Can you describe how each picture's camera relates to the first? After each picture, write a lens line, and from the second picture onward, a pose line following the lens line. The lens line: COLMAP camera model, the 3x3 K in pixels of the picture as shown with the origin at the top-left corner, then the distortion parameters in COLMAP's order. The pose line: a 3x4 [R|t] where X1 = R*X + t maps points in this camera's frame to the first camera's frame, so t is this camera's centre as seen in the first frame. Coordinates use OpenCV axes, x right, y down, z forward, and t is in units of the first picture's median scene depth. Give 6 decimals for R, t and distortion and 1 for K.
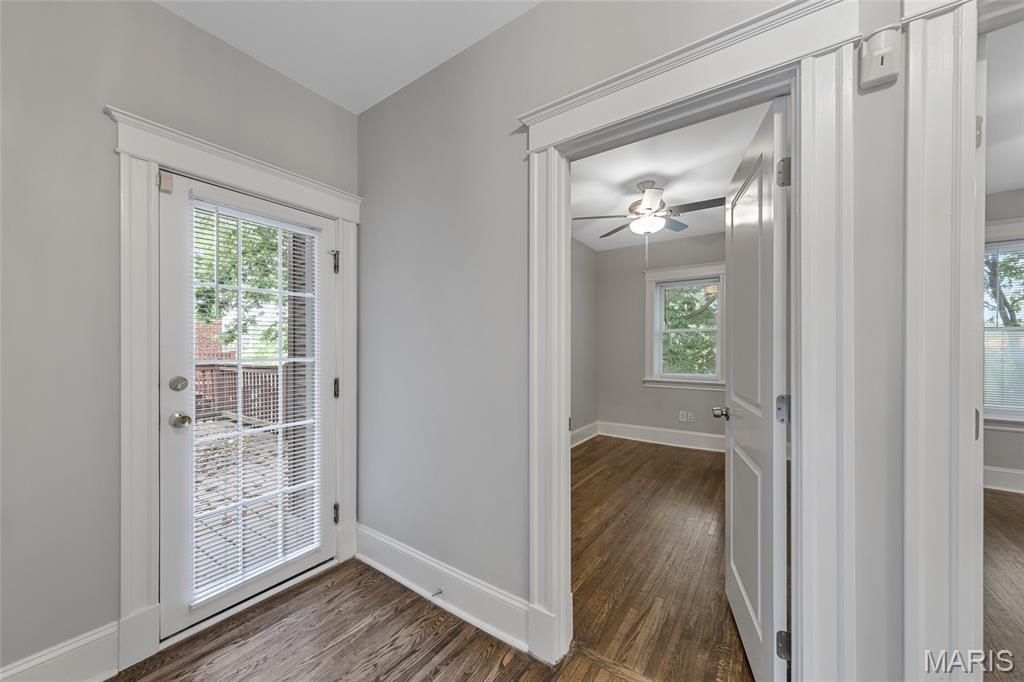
lens RADIAL K [[363.3, 0, 518.0], [0, 363.3, 346.9], [0, 0, 1]] dist [-0.002267, -0.000367]
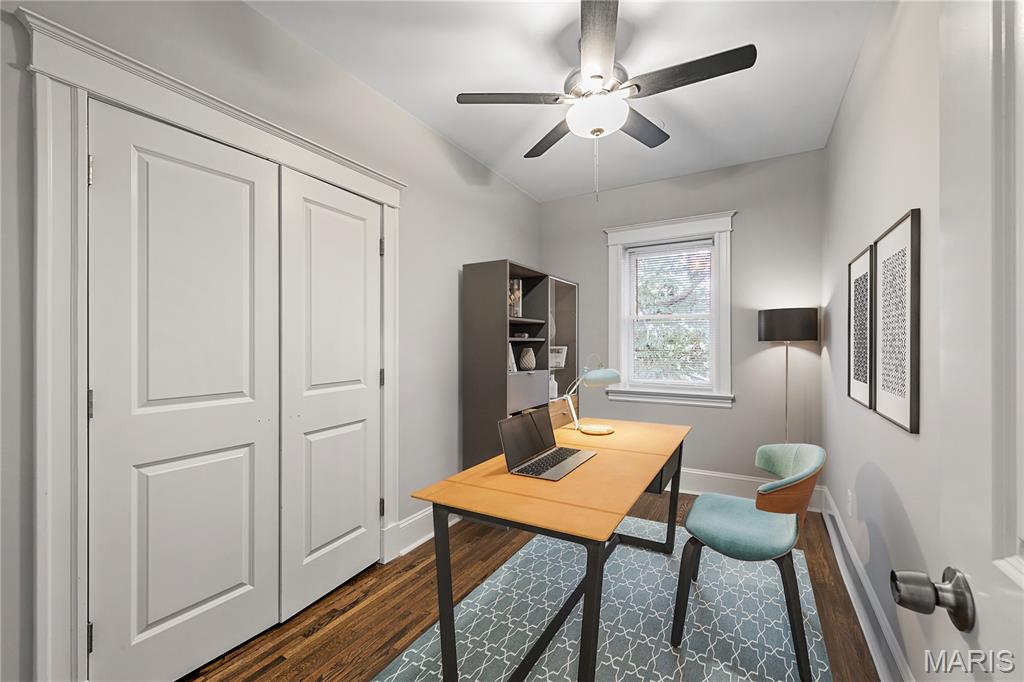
lens RADIAL K [[440.4, 0, 511.5], [0, 440.4, 343.0], [0, 0, 1]] dist [-0.014783, -0.000698]
pose [[0.995474, -0.004703, 0.094923, 0.050252], [0.004463, 0.999986, 0.002738, -0.000219], [-0.094934, -0.002302, 0.995481, 0.109356]]
